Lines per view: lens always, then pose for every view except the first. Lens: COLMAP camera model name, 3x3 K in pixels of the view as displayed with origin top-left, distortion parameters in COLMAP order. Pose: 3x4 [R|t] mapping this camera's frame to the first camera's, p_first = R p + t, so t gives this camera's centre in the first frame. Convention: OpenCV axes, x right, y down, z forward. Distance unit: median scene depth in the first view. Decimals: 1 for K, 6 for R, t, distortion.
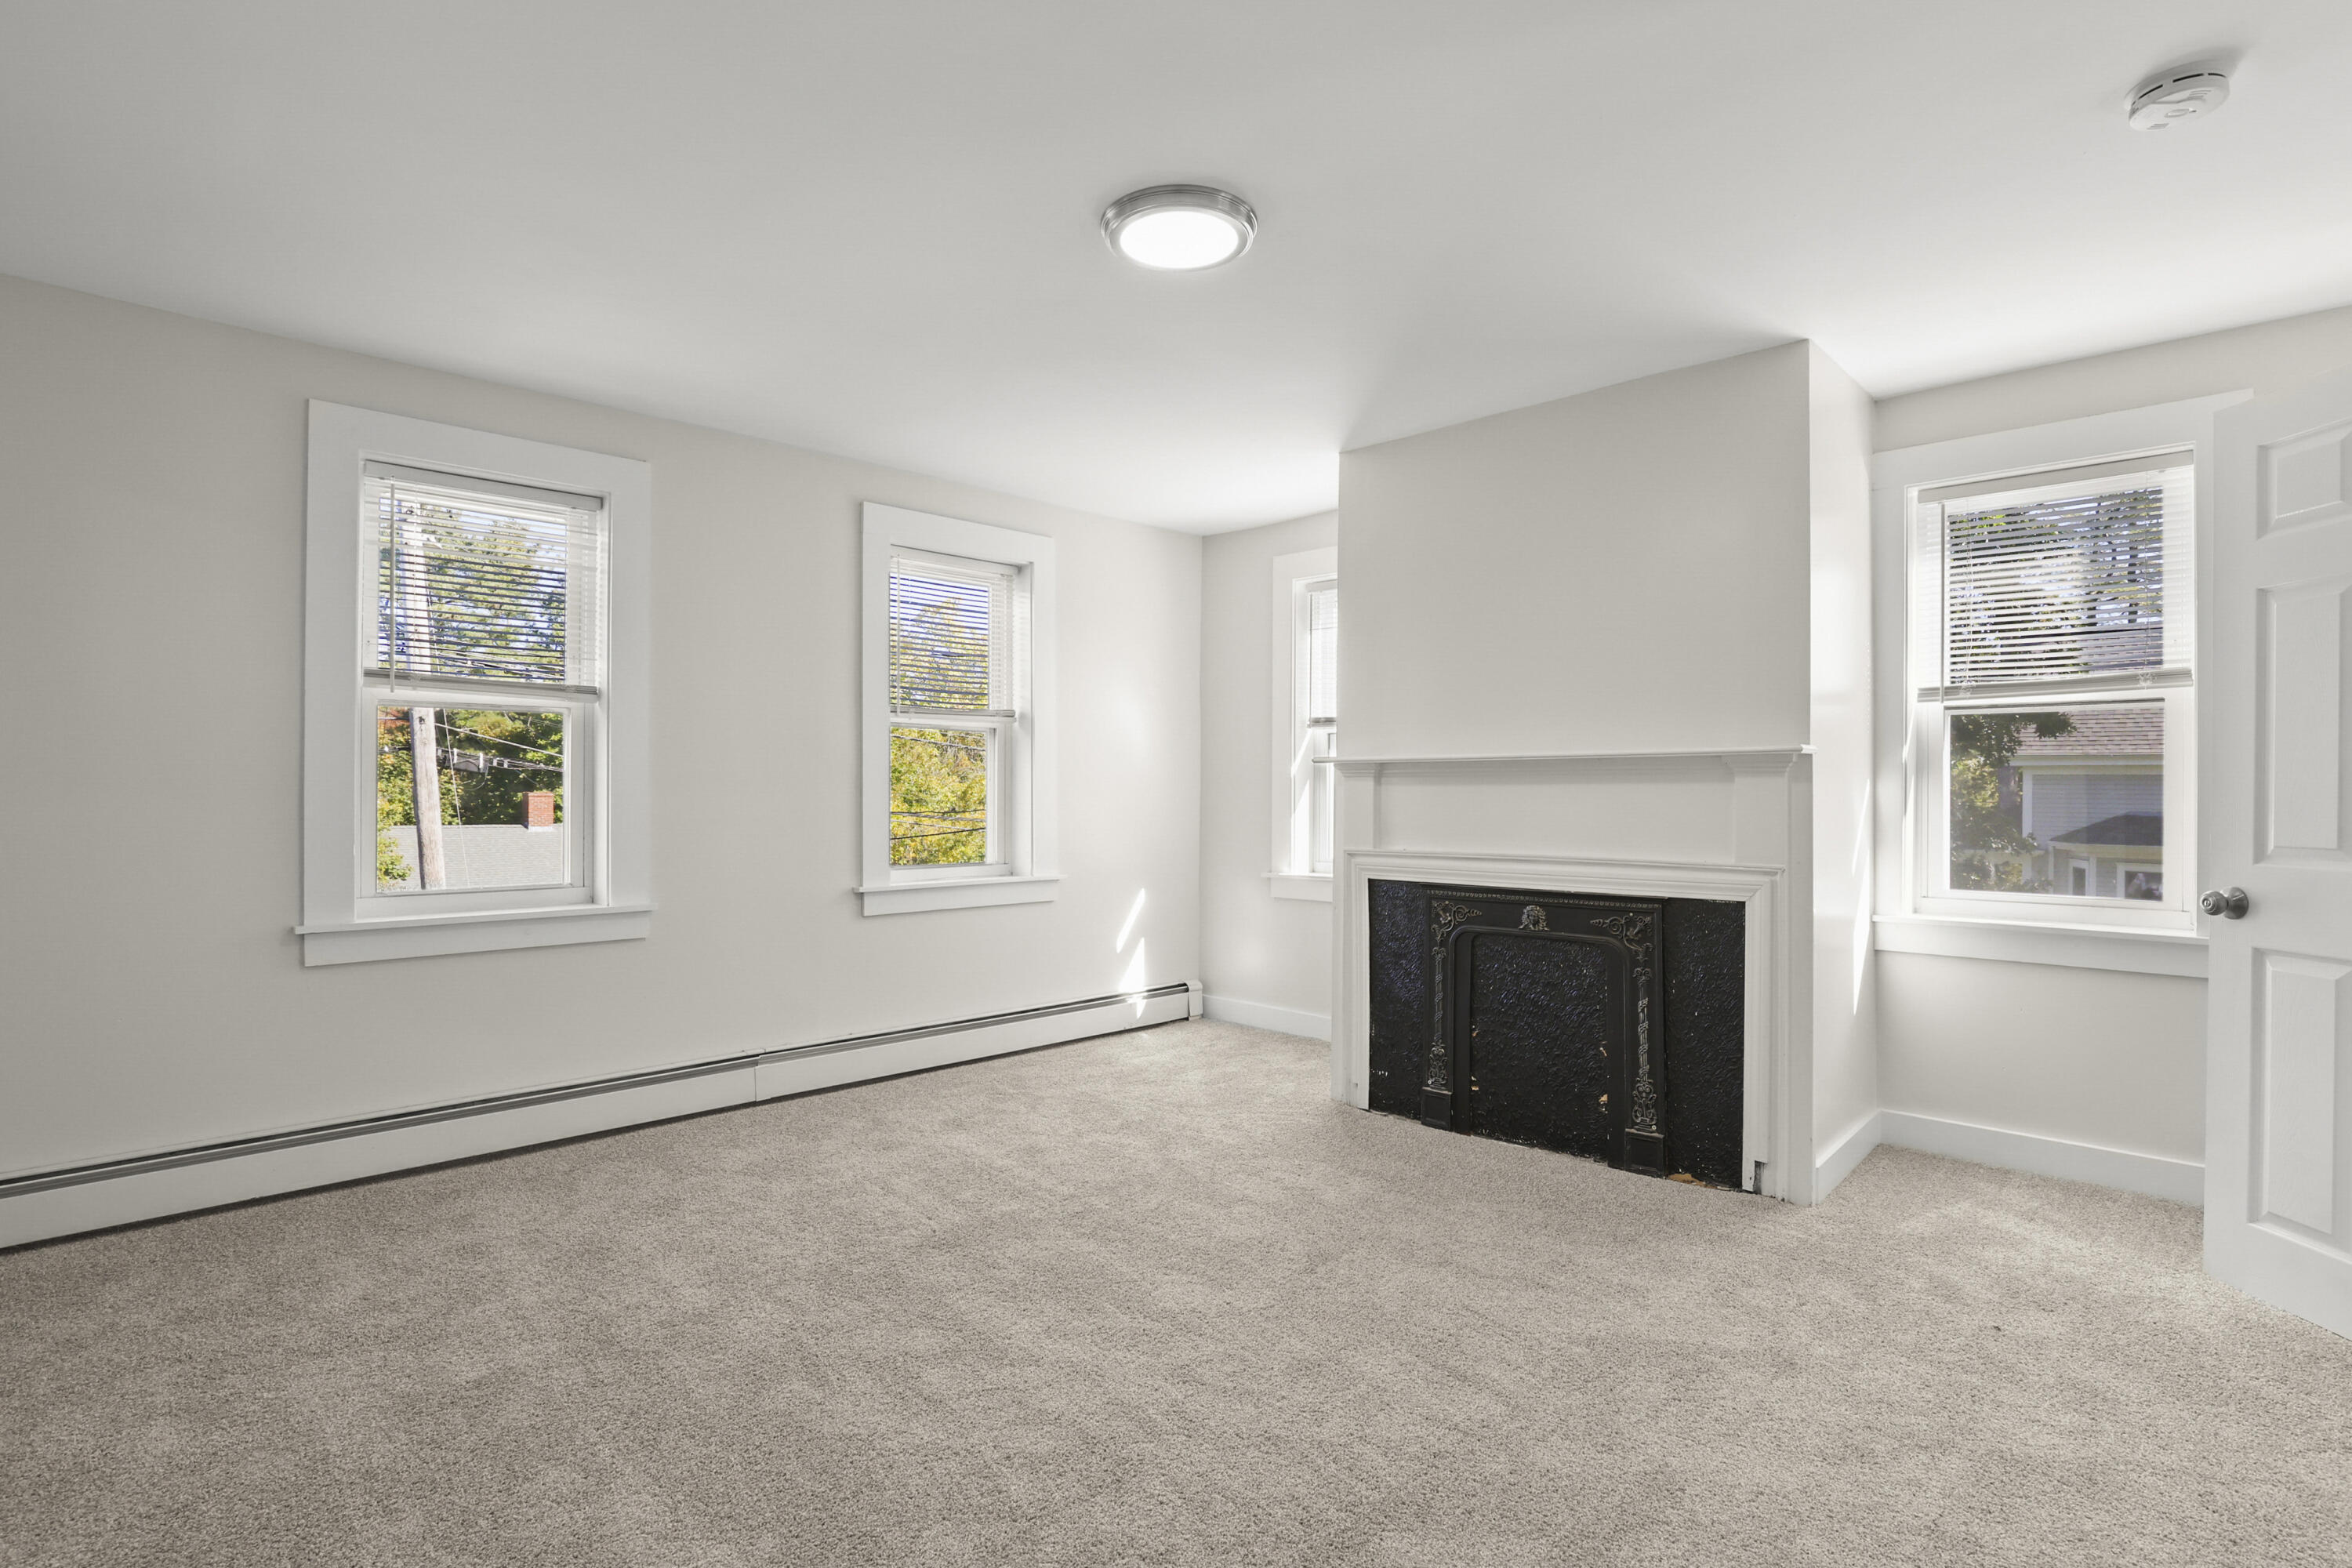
lens RADIAL K [[1117.2, 0, 1175.4], [0, 1117.2, 805.4], [0, 0, 1]] dist [-0.033196, 0.004598]
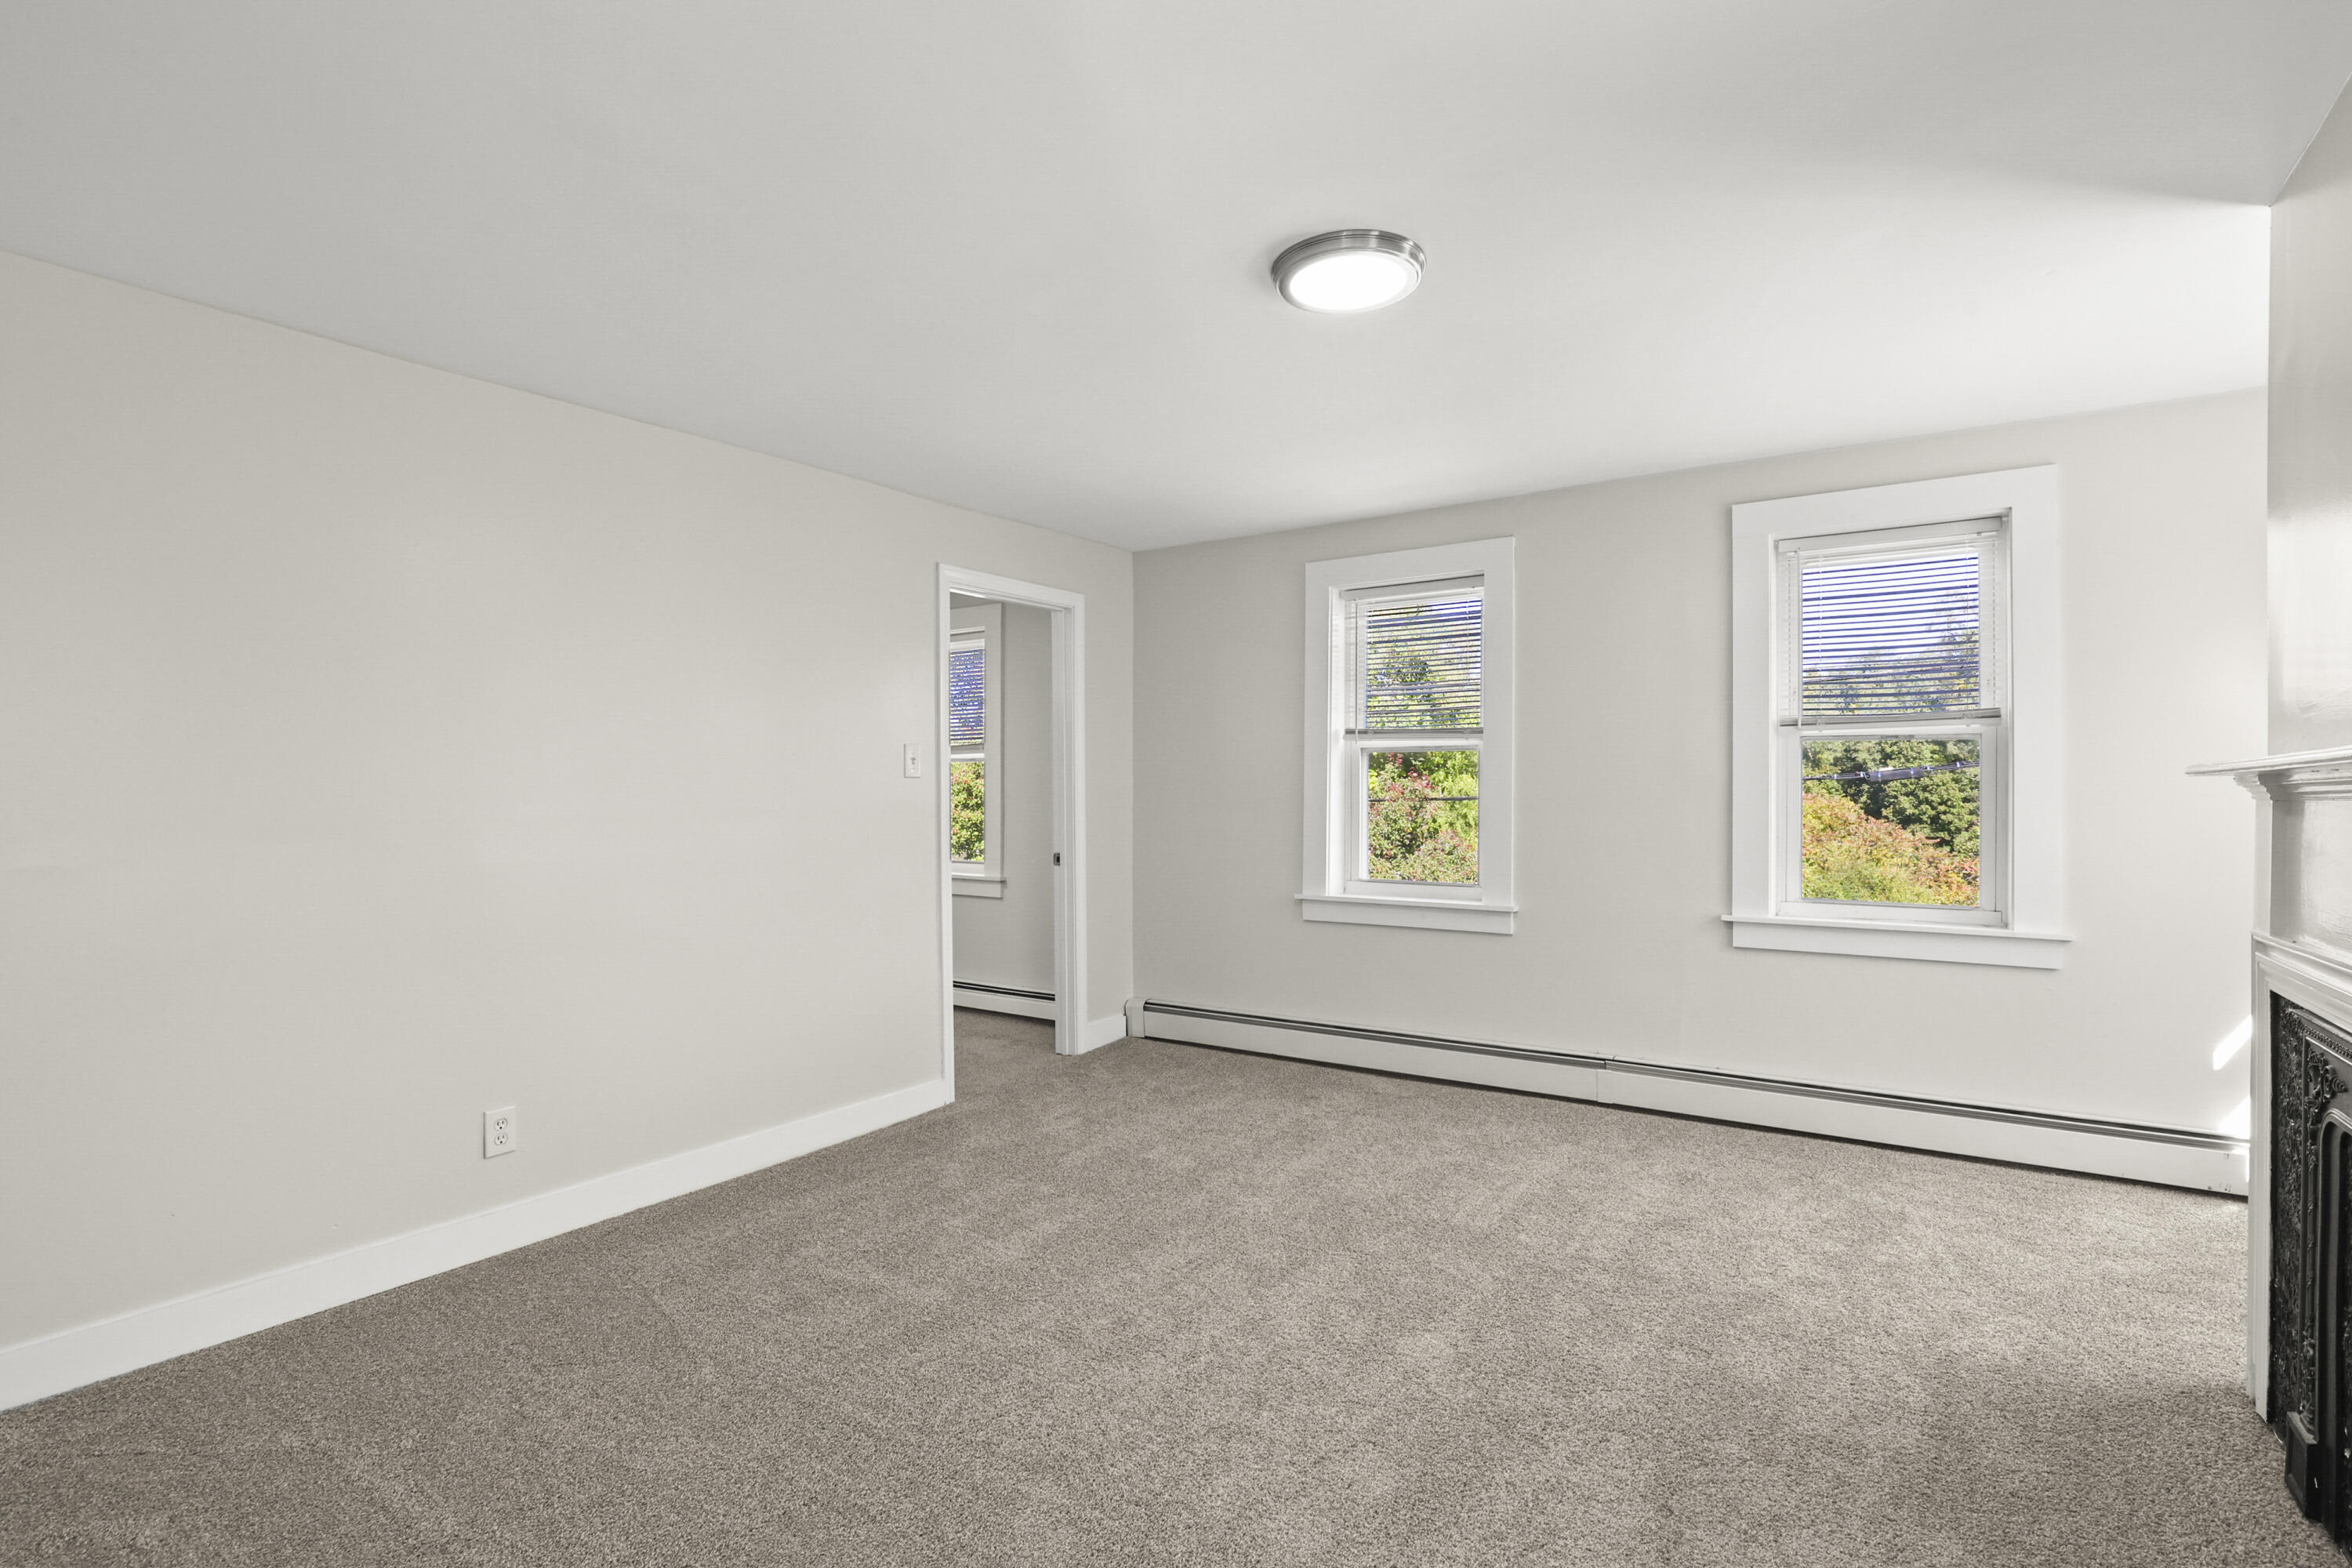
lens RADIAL K [[1117.2, 0, 1175.4], [0, 1117.2, 805.4], [0, 0, 1]] dist [-0.033196, 0.004598]
pose [[0.184599, 0.008173, -0.982780, 0.622939], [-0.010323, 0.999926, 0.006377, -0.023617], [0.982760, 0.008968, 0.184670, 0.413361]]
